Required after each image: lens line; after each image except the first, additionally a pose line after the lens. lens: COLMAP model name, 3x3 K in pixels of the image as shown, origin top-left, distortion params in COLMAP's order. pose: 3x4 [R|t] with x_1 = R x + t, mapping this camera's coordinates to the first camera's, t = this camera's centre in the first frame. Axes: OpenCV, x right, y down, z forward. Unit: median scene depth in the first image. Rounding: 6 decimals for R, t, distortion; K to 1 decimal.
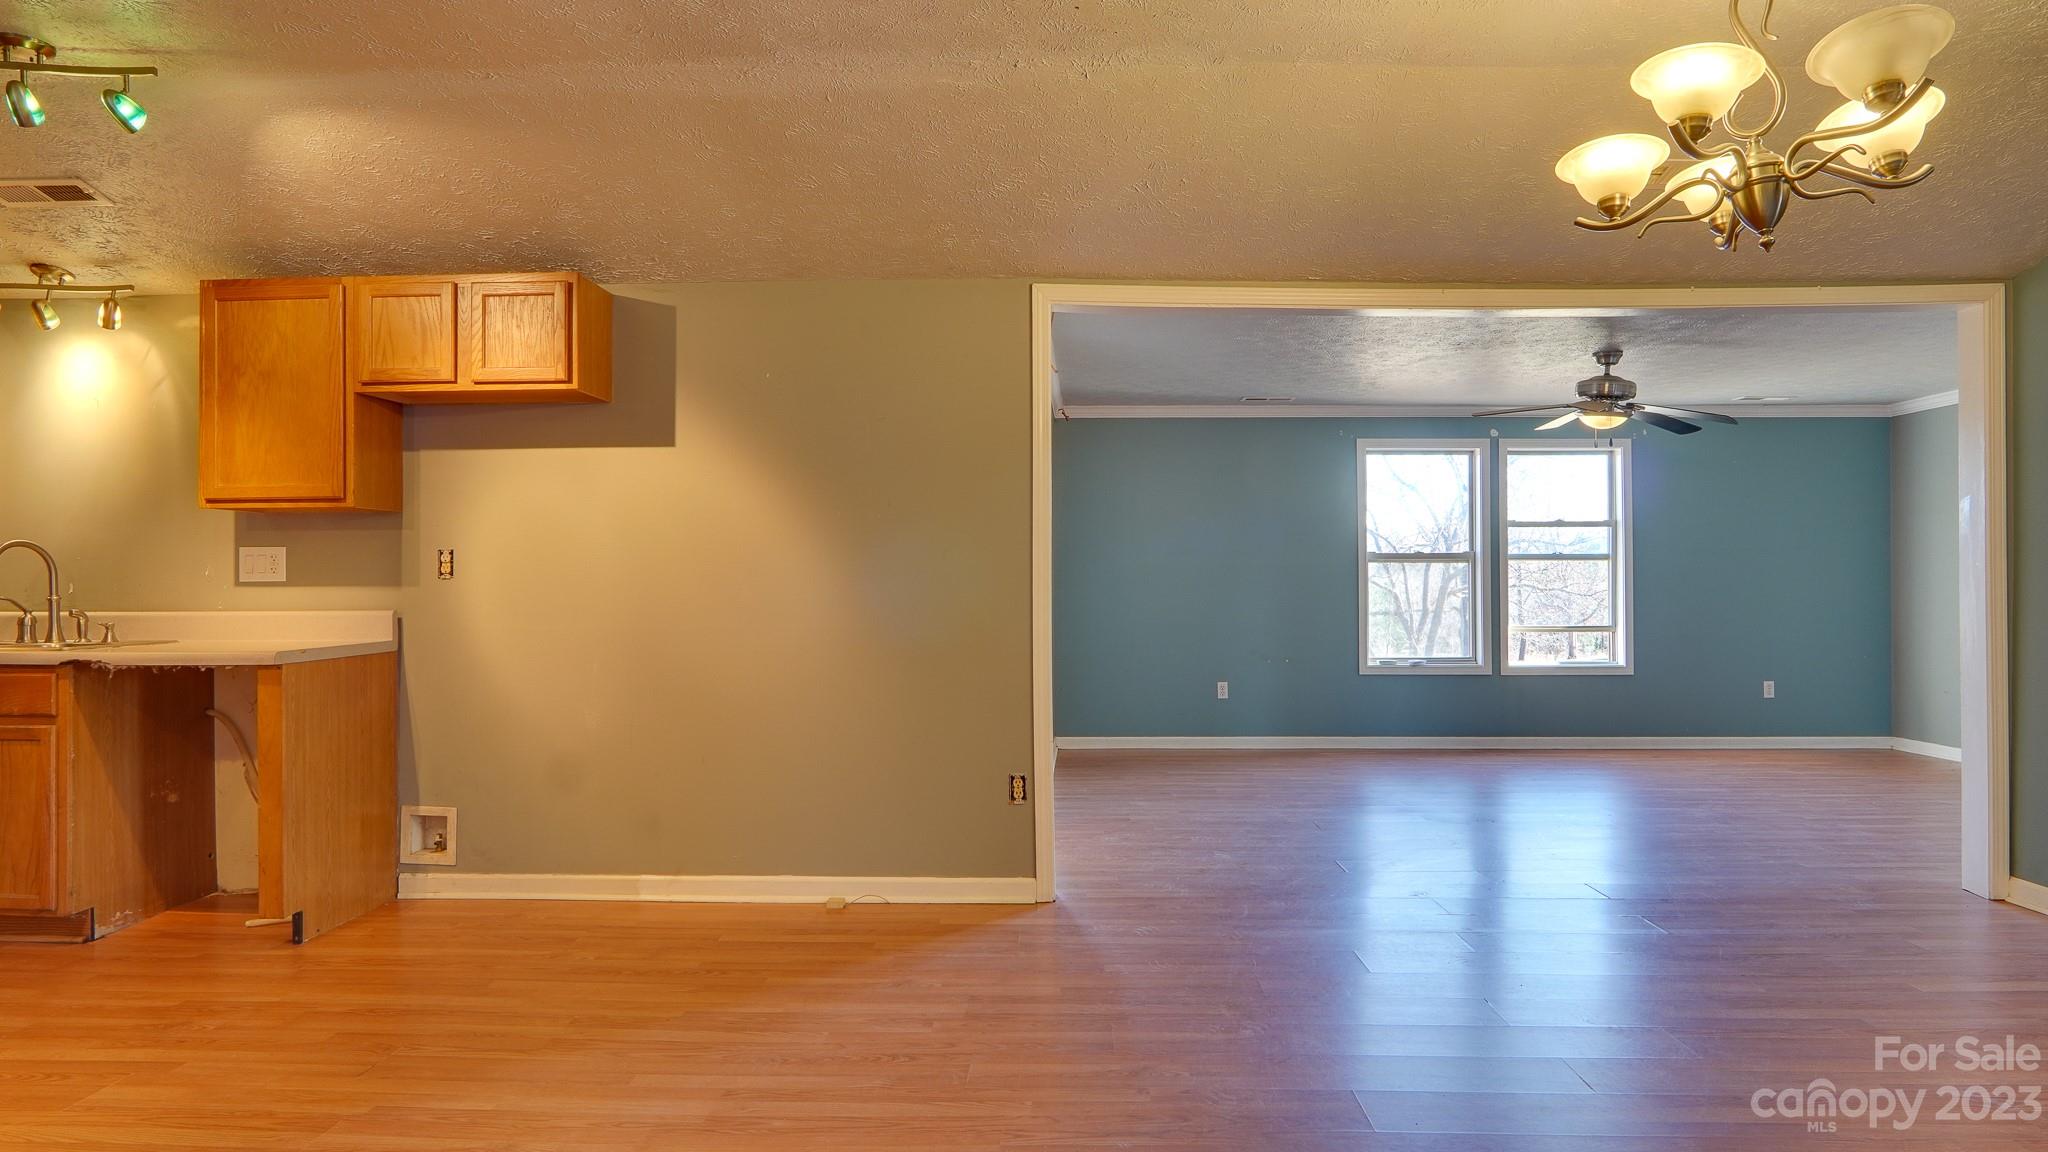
lens RADIAL K [[1101.5, 0, 1030.6], [0, 1101.5, 570.4], [0, 0, 1]] dist [-0.001296, -0.000375]
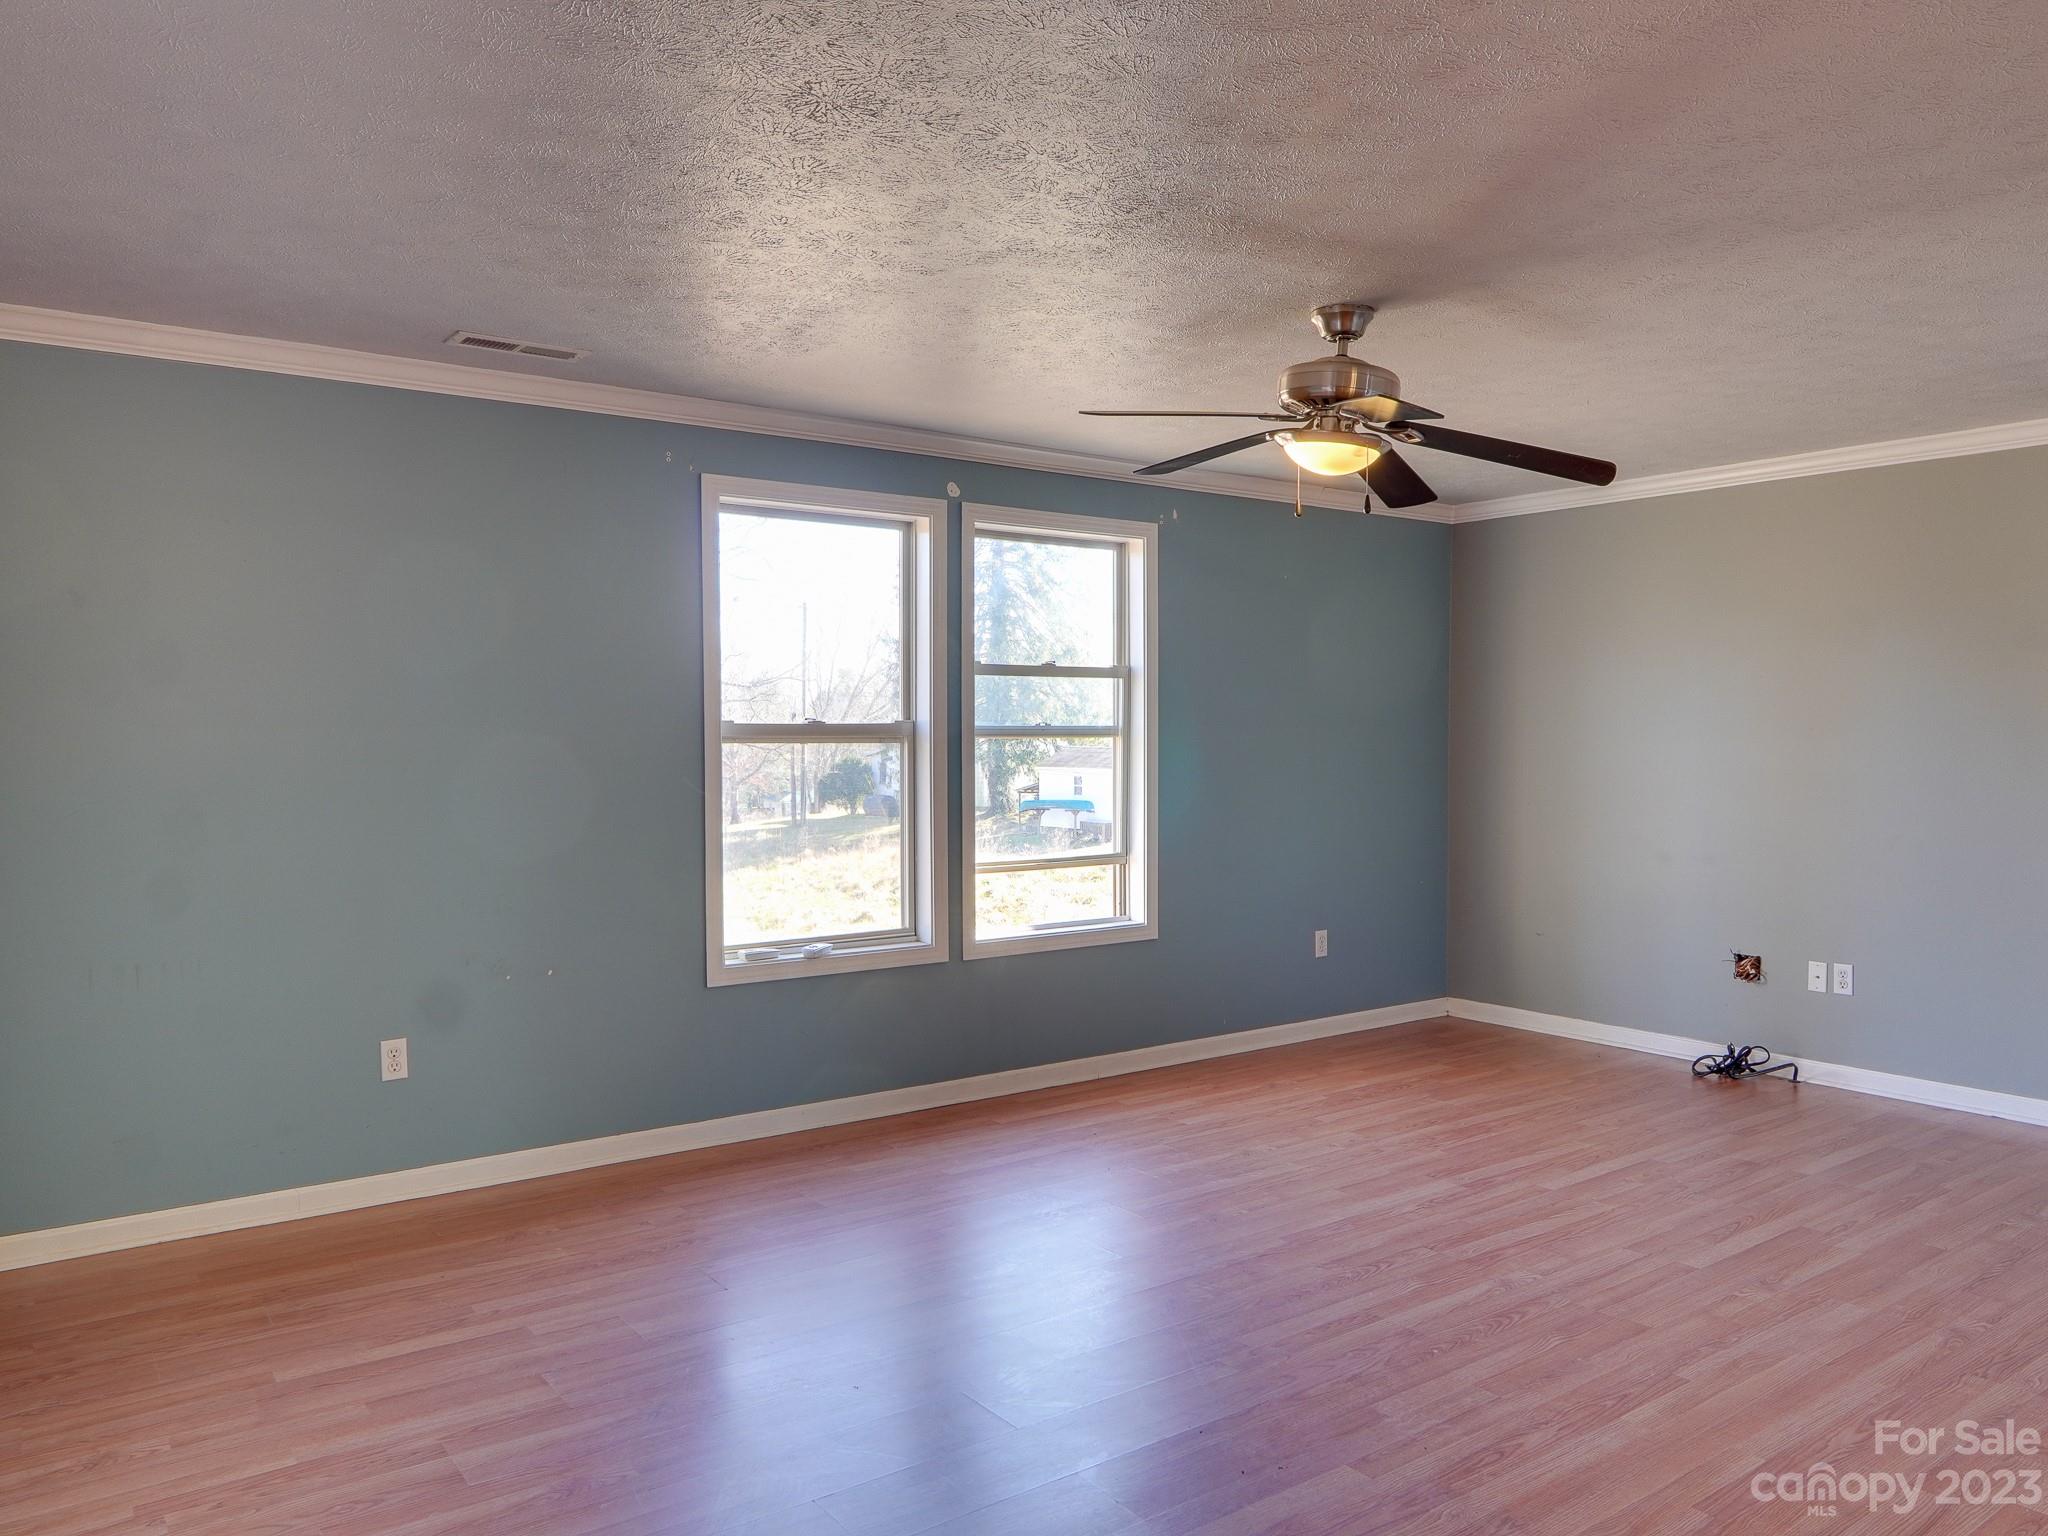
lens RADIAL K [[1477.1, 0, 1018.1], [0, 1477.1, 755.1], [0, 0, 1]] dist [-0.002608, -0.000718]
pose [[0.759511, -0.012436, 0.650375, -0.004364], [0.006813, 0.999914, 0.011163, -0.009024], [-0.650458, -0.004048, 0.759531, 0.457315]]
